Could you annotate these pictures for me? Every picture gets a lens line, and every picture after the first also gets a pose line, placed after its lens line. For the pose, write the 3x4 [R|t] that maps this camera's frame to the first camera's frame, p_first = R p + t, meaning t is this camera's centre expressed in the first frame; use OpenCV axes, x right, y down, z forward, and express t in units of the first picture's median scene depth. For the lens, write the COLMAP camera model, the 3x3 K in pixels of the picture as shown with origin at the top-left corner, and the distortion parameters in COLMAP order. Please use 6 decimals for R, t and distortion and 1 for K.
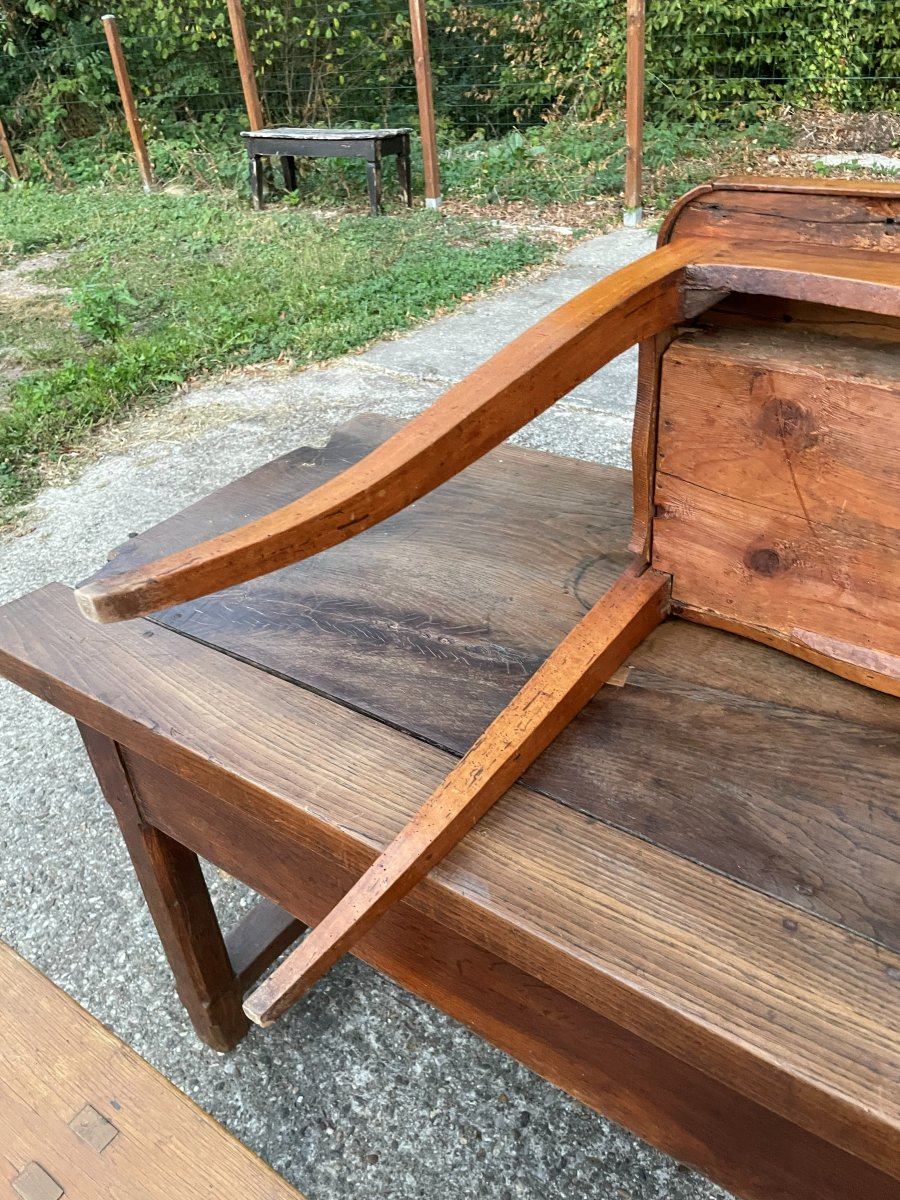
lens RADIAL K [[913.9, 0, 448.2], [0, 913.9, 589.1], [0, 0, 1]] dist [0.082329, -0.118561]
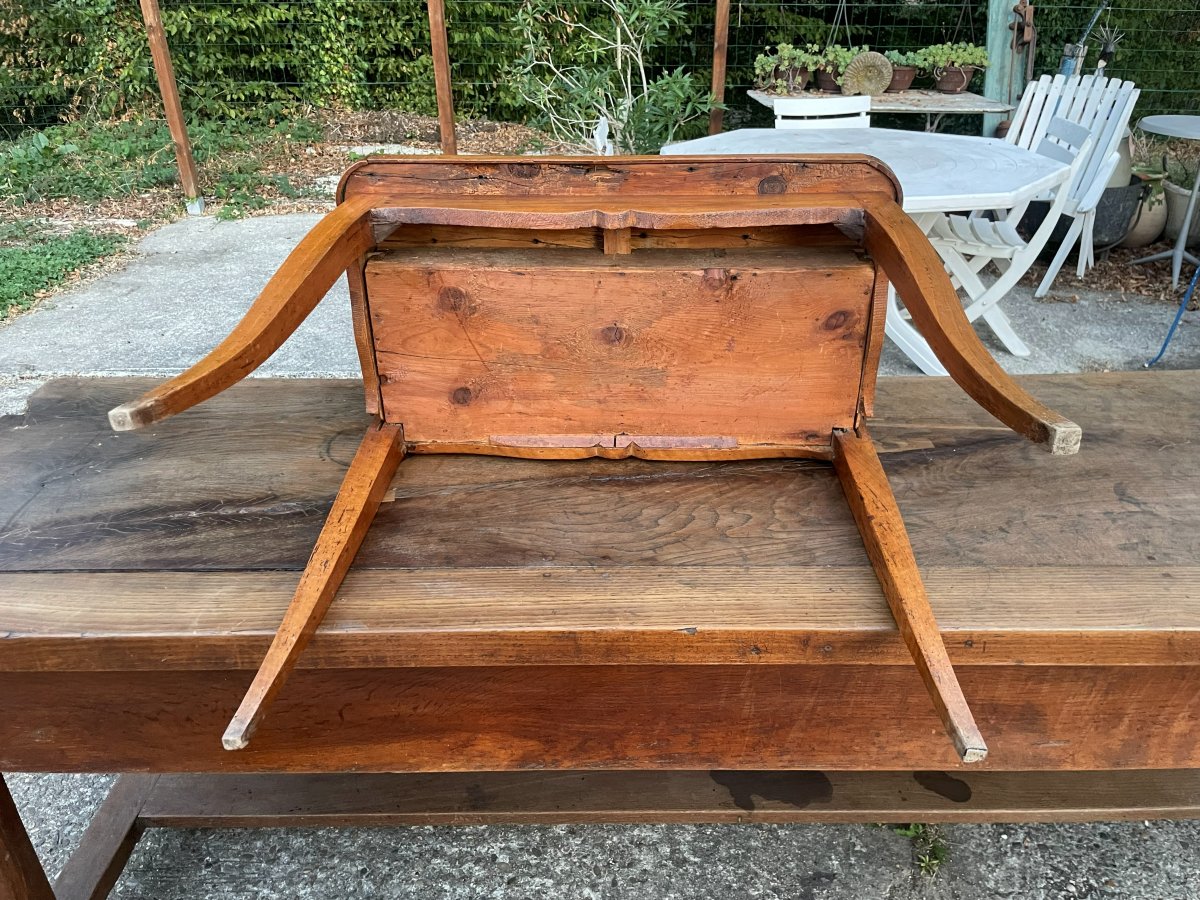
lens RADIAL K [[913.9, 0, 609.2], [0, 913.9, 446.0], [0, 0, 1]] dist [0.082329, -0.118561]
pose [[0.810683, -0.204107, 0.548757, -0.049995], [0.272123, 0.961234, -0.044484, 0.029913], [-0.518404, 0.185392, 0.834798, -0.060563]]
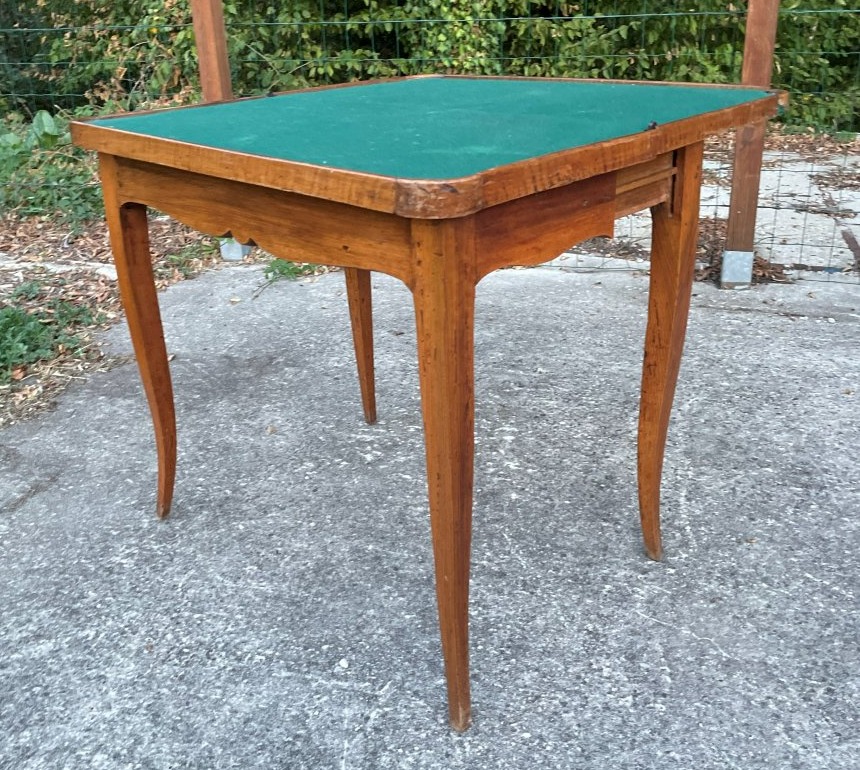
lens RADIAL K [[906.4, 0, 406.7], [0, 906.4, 345.0], [0, 0, 1]] dist [0.042109, 0.000000]
pose [[0.936618, -0.085223, 0.339828, 0.101089], [0.156023, 0.969933, -0.186781, -0.218182], [-0.313692, 0.227963, 0.921754, 0.457173]]
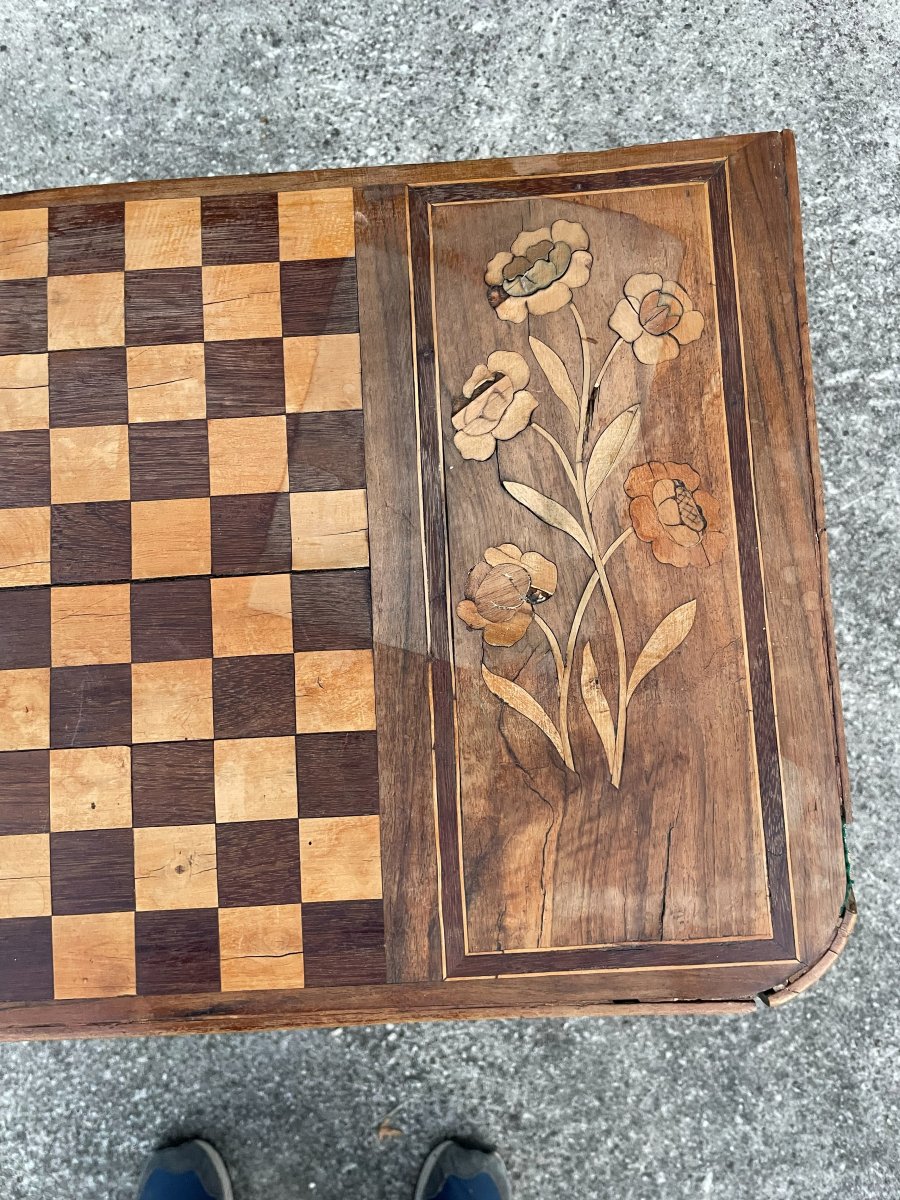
lens RADIAL K [[913.9, 0, 446.9], [0, 913.9, 610.1], [0, 0, 1]] dist [0.082329, -0.118561]
pose [[0.749680, -0.646422, 0.141838, 0.183791], [0.318143, 0.539947, 0.779257, -0.350977], [-0.580314, -0.539069, 0.610443, 0.561333]]
